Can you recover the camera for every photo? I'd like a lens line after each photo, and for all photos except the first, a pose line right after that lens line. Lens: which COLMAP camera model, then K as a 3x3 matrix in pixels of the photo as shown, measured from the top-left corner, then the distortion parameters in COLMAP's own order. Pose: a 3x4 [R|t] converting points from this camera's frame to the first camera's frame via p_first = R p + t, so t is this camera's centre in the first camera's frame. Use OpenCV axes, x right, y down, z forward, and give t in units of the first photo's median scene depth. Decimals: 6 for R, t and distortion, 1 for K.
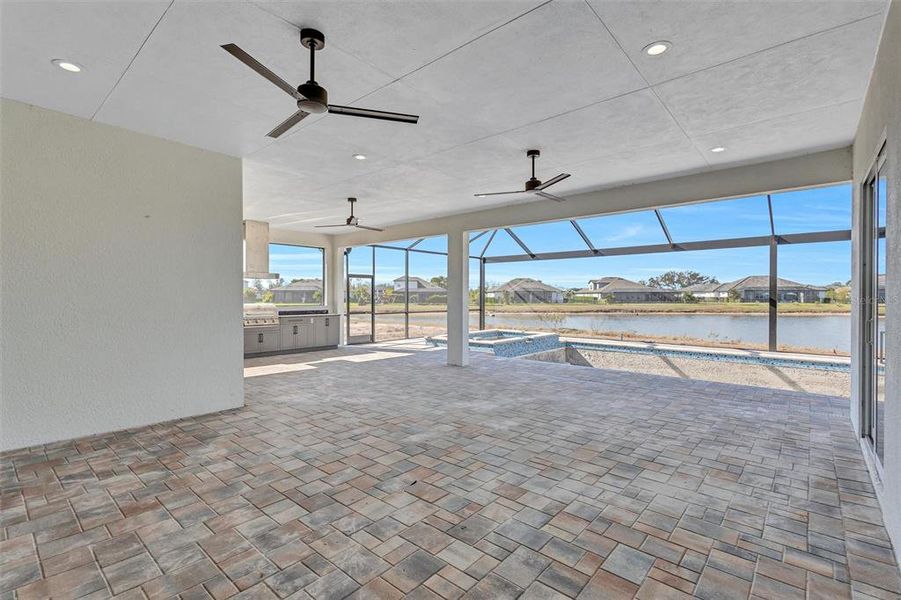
lens RADIAL K [[415.3, 0, 448.1], [0, 415.3, 296.0], [0, 0, 1]] dist [0.003104, -0.000113]
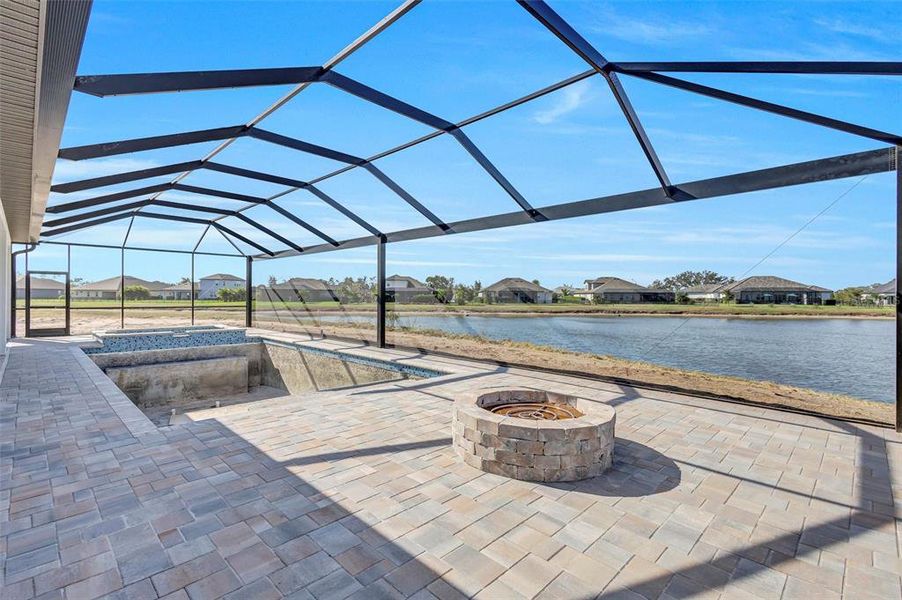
lens RADIAL K [[415.8, 0, 447.9], [0, 415.8, 297.1], [0, 0, 1]] dist [0.003104, -0.000113]
pose [[0.997804, 0.005899, -0.065979, 0.118069], [-0.005702, 0.999979, 0.003168, 0.000732], [0.065997, -0.002784, 0.997816, 0.000597]]
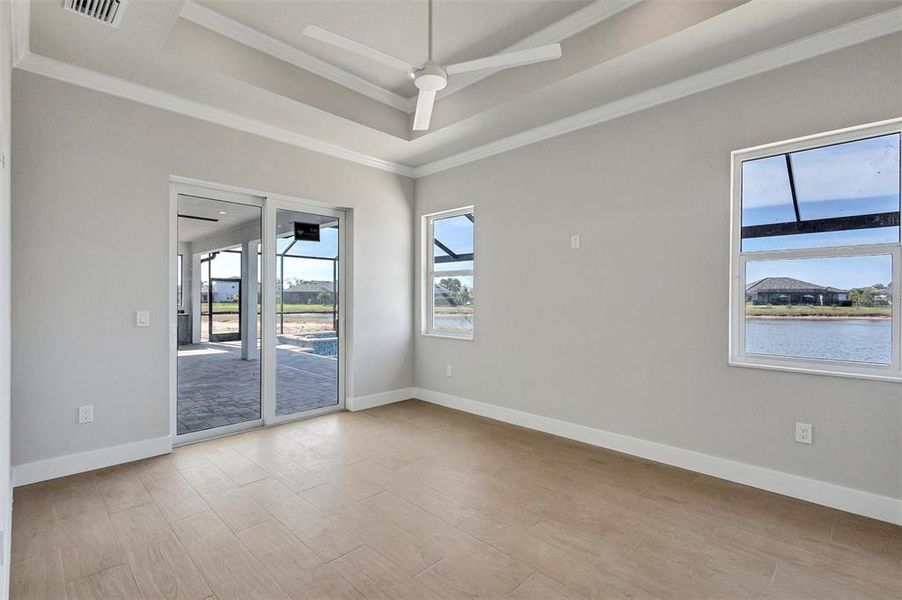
lens RADIAL K [[415.8, 0, 450.0], [0, 415.8, 298.3], [0, 0, 1]] dist [0.003104, -0.000113]
pose [[0.998325, 0.002670, -0.057801, 0.060420], [-0.002572, 0.999995, 0.001766, -0.000229], [0.057806, -0.001615, 0.998327, -0.009719]]
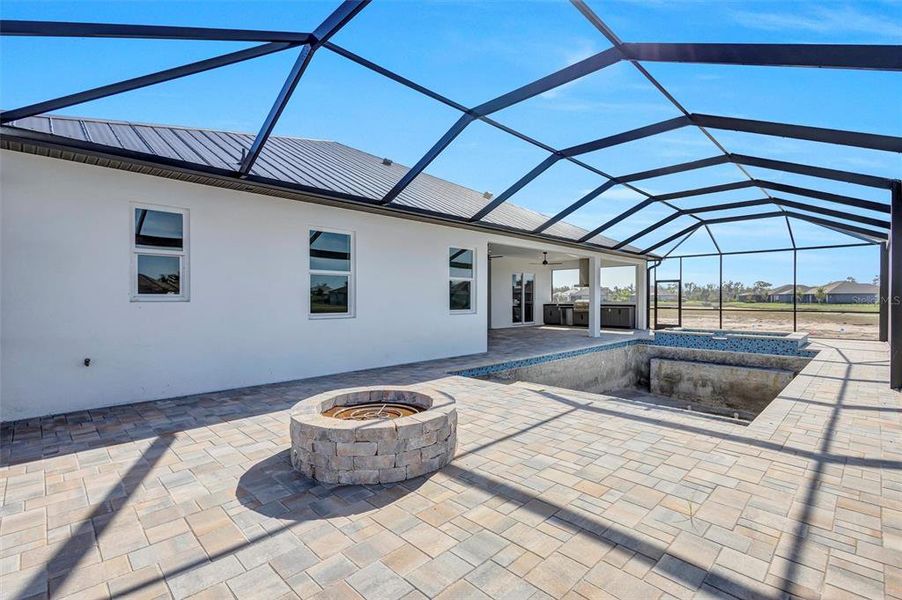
lens RADIAL K [[415.8, 0, 449.9], [0, 415.8, 300.9], [0, 0, 1]] dist [0.003104, -0.000113]
pose [[-0.070821, 0.004568, -0.997479, 0.162052], [0.000483, 0.999990, 0.004545, 0.001447], [0.997489, -0.000160, -0.070823, 0.051368]]
